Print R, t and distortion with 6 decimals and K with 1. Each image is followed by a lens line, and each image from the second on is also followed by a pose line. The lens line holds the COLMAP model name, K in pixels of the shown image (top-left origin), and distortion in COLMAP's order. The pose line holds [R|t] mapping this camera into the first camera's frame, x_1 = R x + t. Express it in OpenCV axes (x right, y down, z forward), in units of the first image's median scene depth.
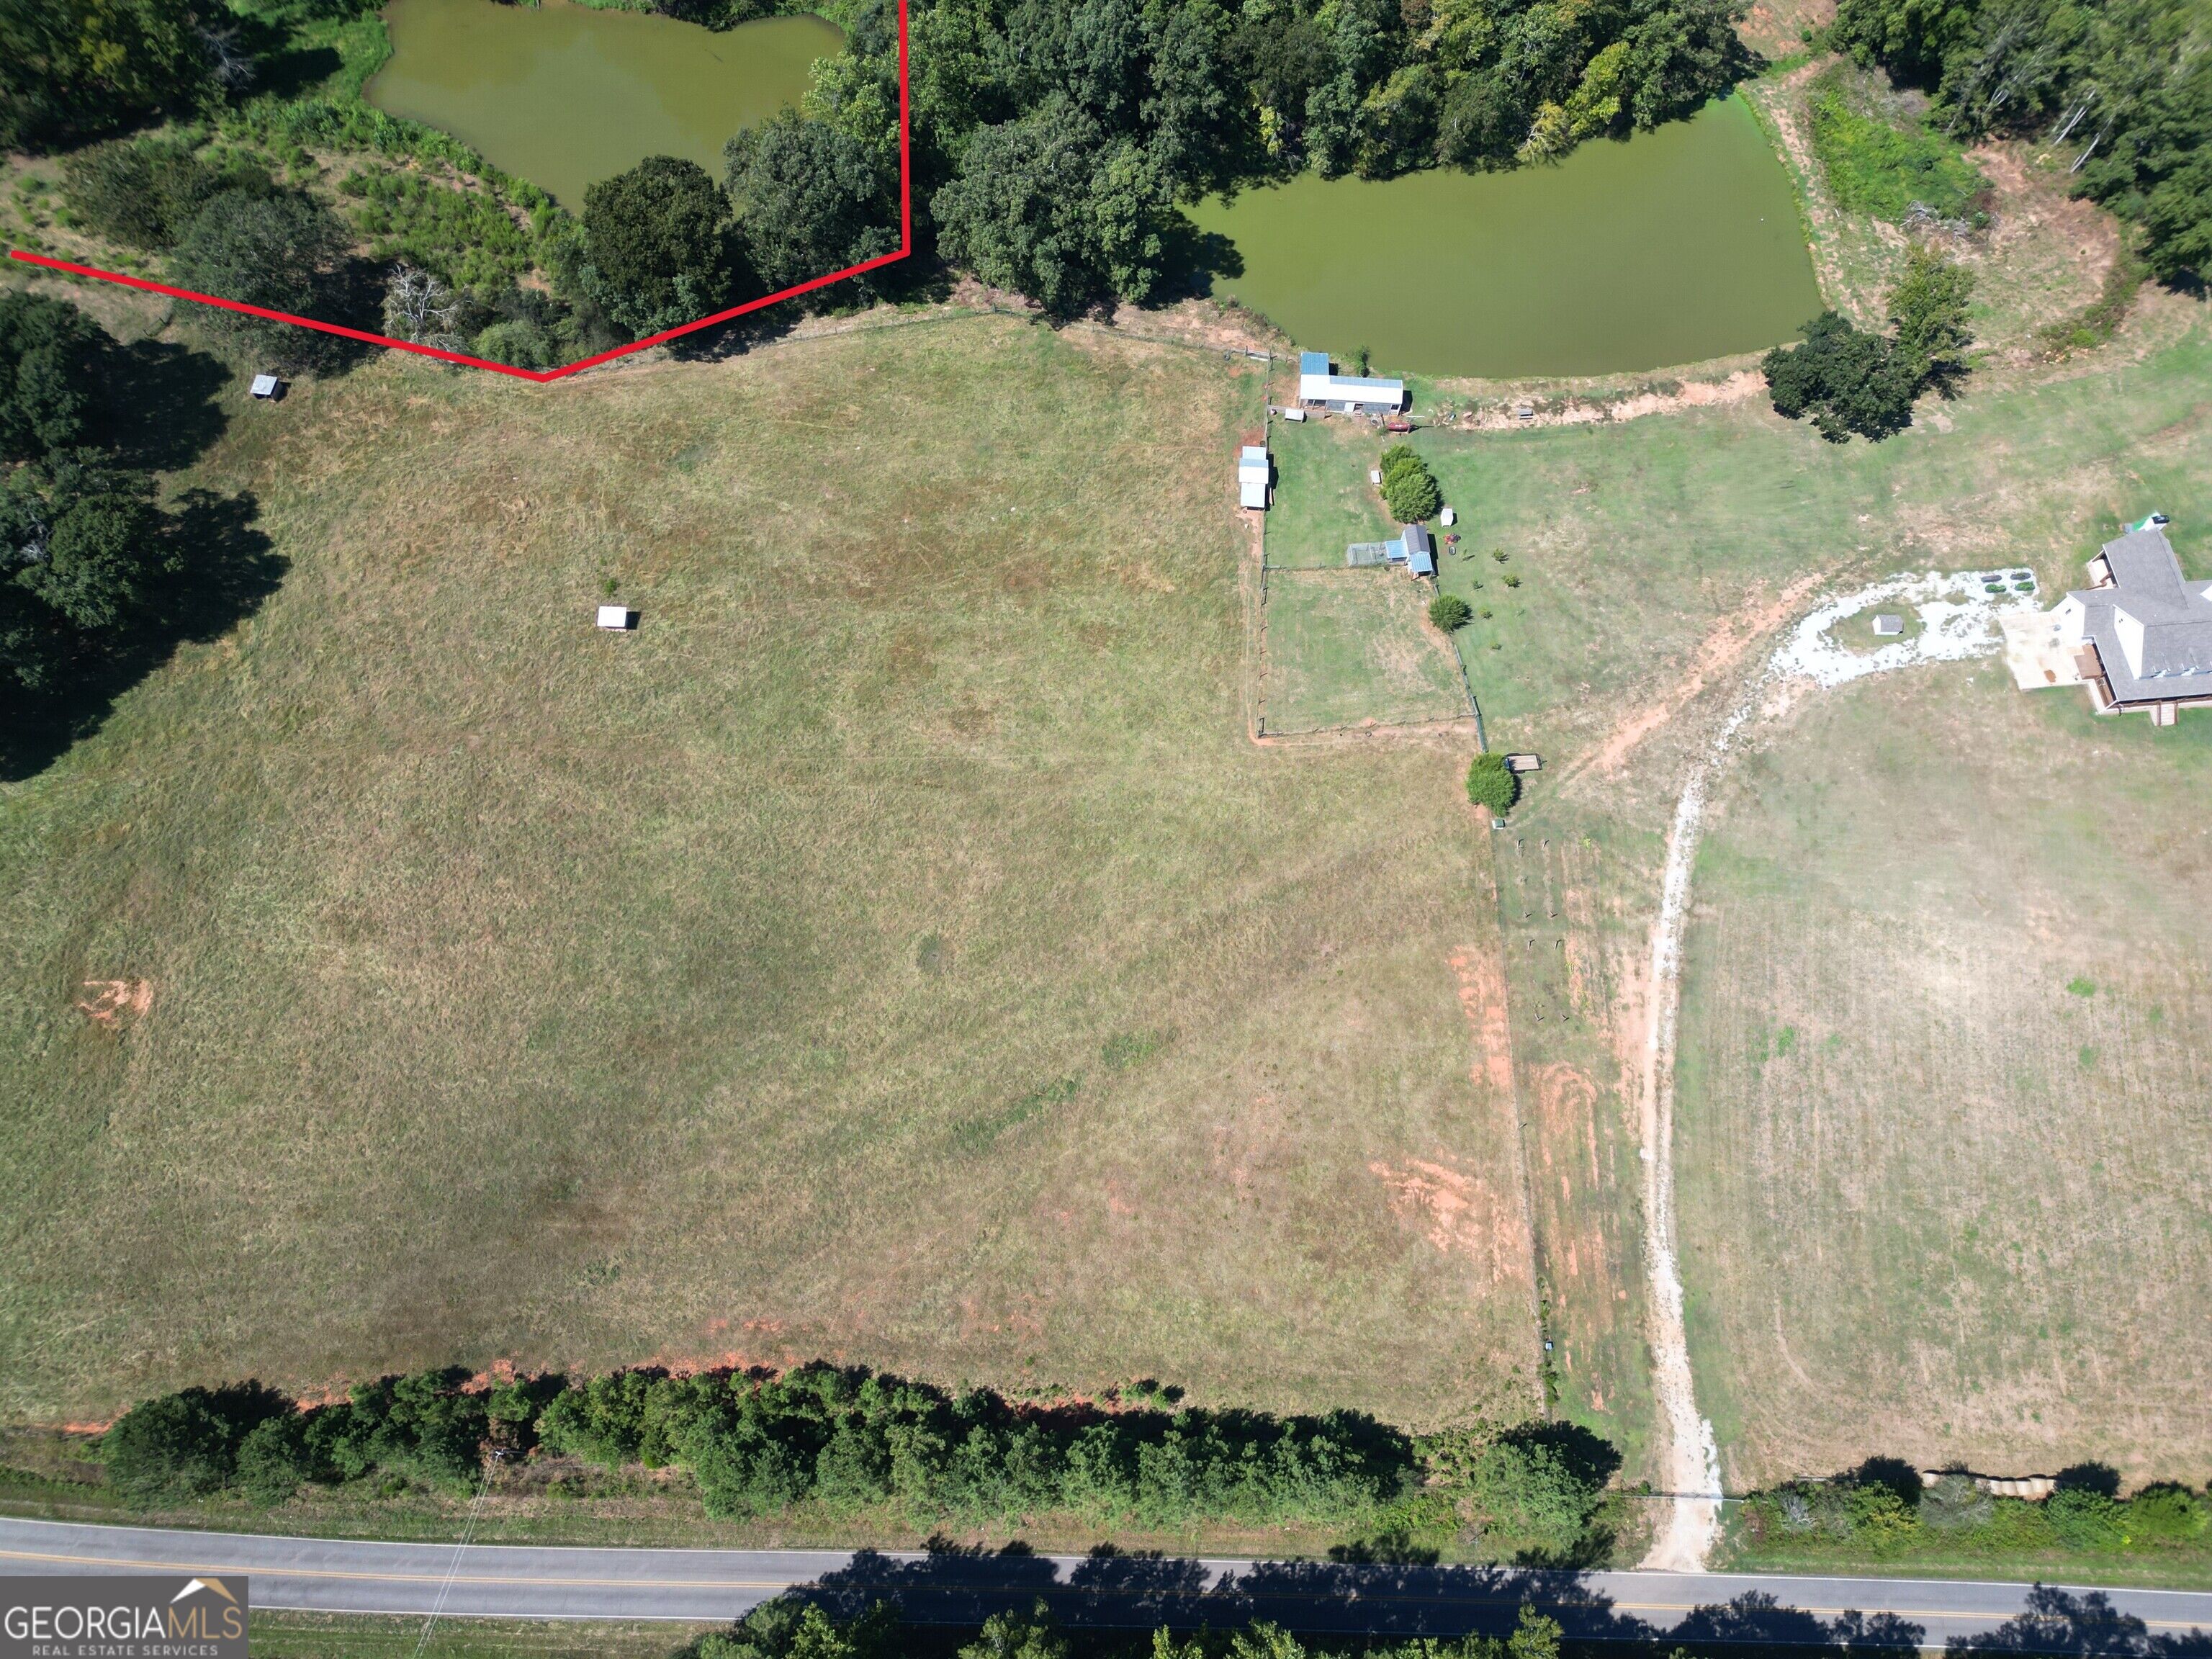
lens RADIAL K [[1554.3, 0, 1056.2], [0, 1554.3, 863.1], [0, 0, 1]] dist [0.042317, -0.029876]
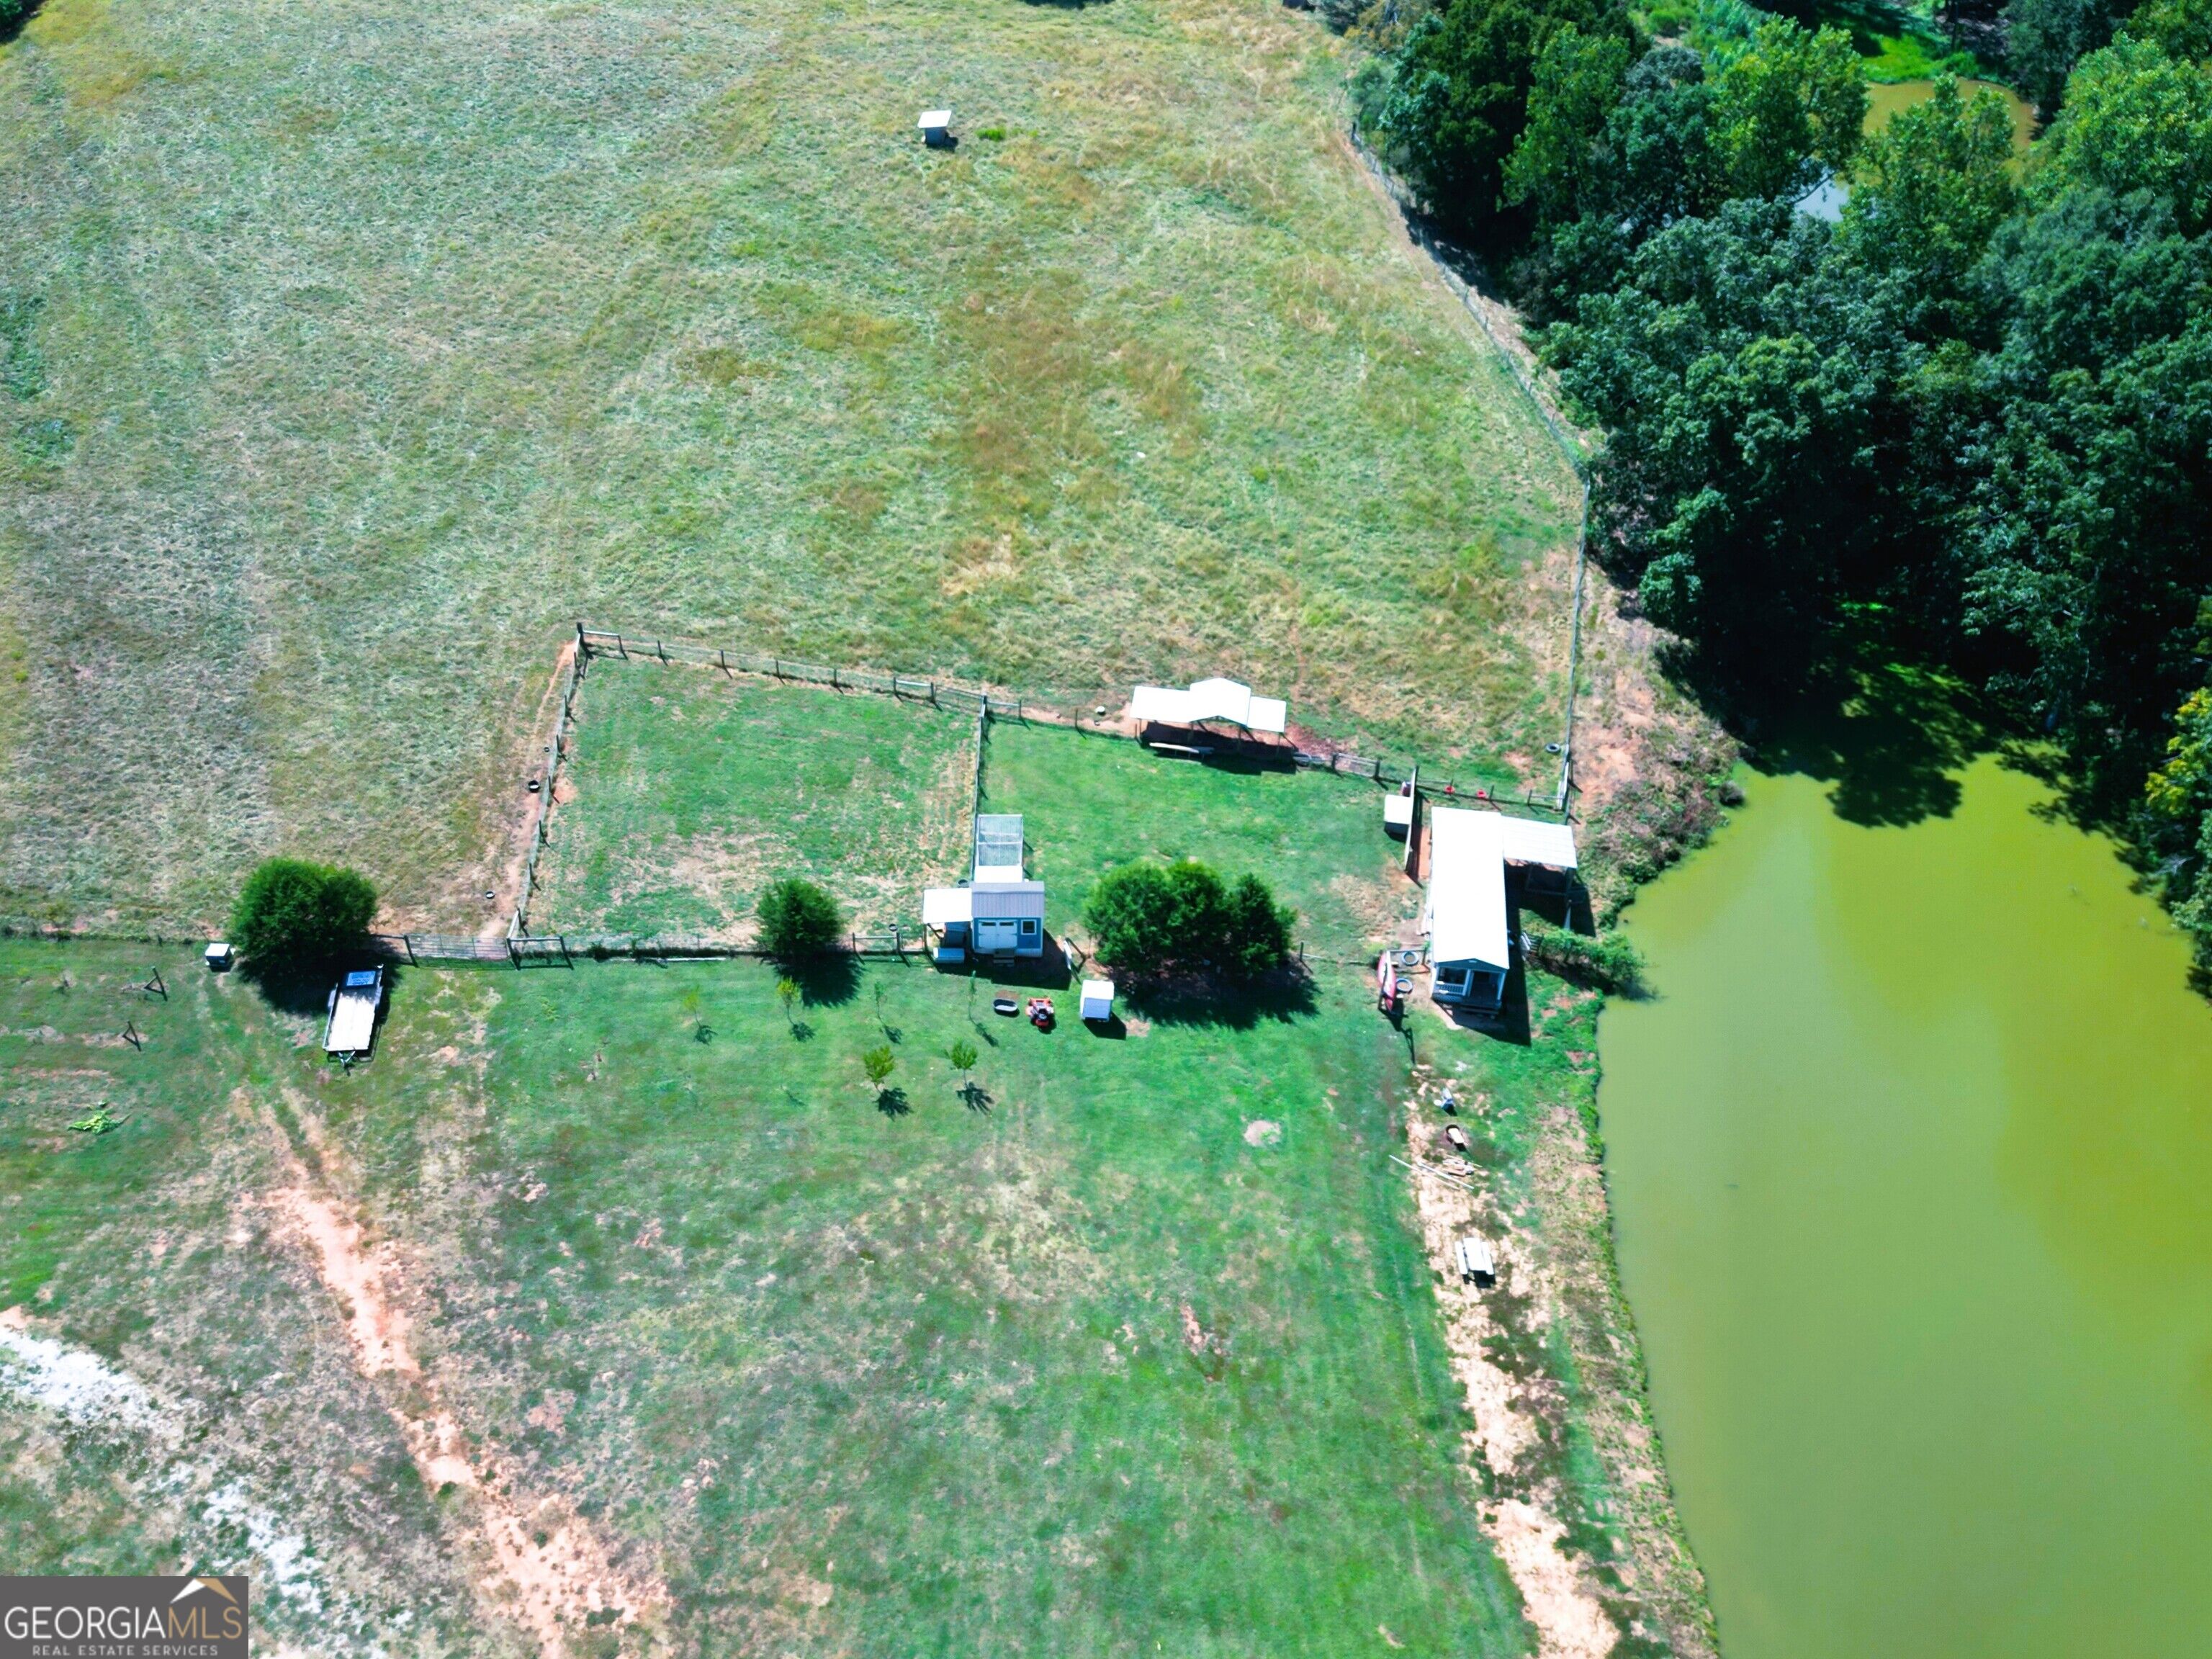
lens RADIAL K [[1952.1, 0, 1106.0], [0, 1952.1, 829.5], [0, 0, 1]] dist [0.086238, -0.101010]
pose [[-0.048303, 0.621418, -0.781989, 0.625778], [-0.941069, 0.234069, 0.244134, -0.363607], [0.334749, 0.747698, 0.573490, 0.700741]]
